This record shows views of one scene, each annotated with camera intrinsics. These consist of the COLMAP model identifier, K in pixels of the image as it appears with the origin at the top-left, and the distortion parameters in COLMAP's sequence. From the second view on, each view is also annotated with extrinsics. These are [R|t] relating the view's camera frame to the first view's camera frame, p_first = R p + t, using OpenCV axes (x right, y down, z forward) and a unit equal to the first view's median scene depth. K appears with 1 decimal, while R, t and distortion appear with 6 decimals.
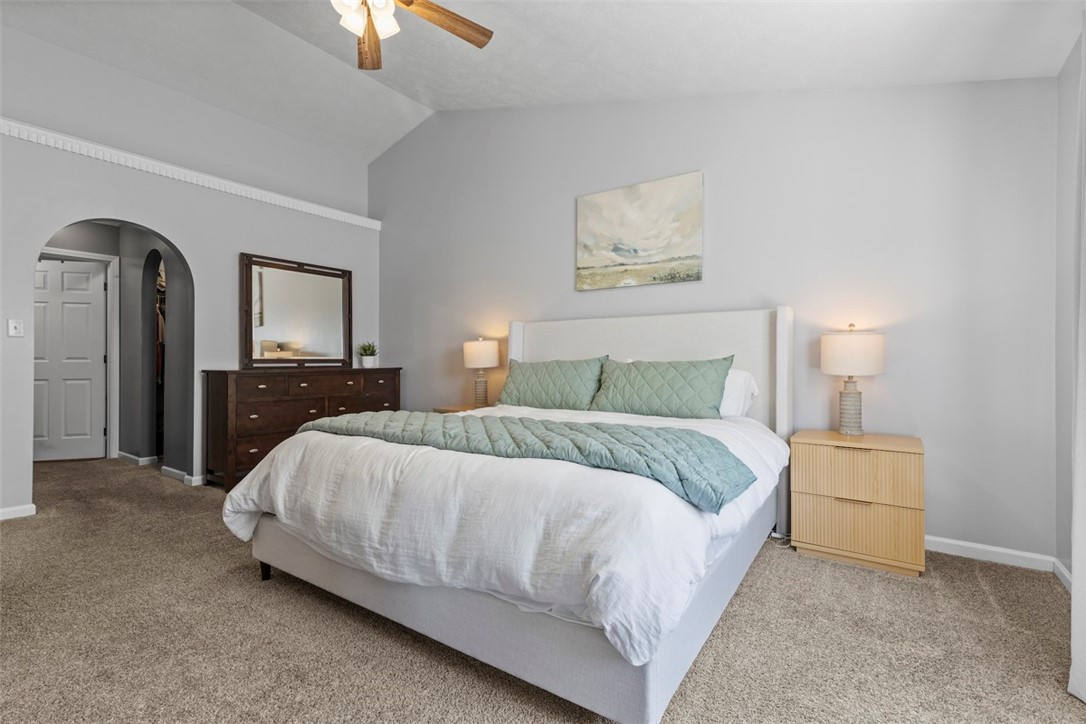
lens RADIAL K [[492.1, 0, 546.8], [0, 492.1, 357.5], [0, 0, 1]] dist [0.013434, 0.000098]
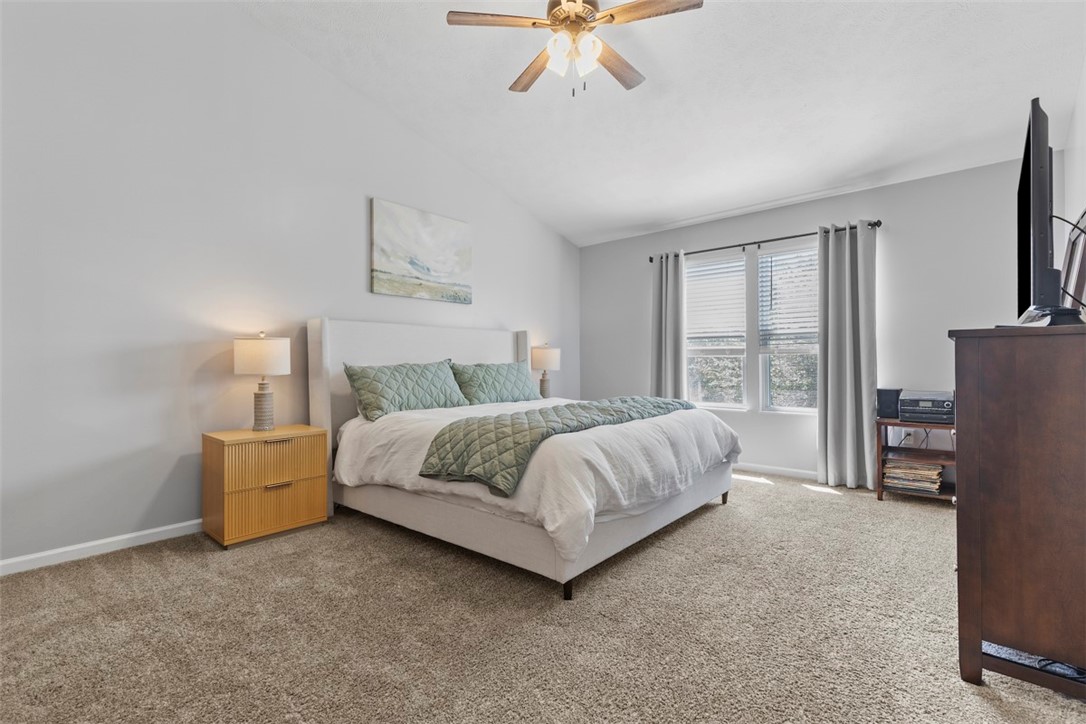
lens RADIAL K [[492.1, 0, 548.3], [0, 492.1, 363.9], [0, 0, 1]] dist [0.013434, 0.000098]
pose [[0.107527, -0.005639, 0.994186, -0.949187], [-0.004078, 0.999973, 0.006113, -0.001226], [-0.994194, -0.004711, 0.107501, 0.591517]]
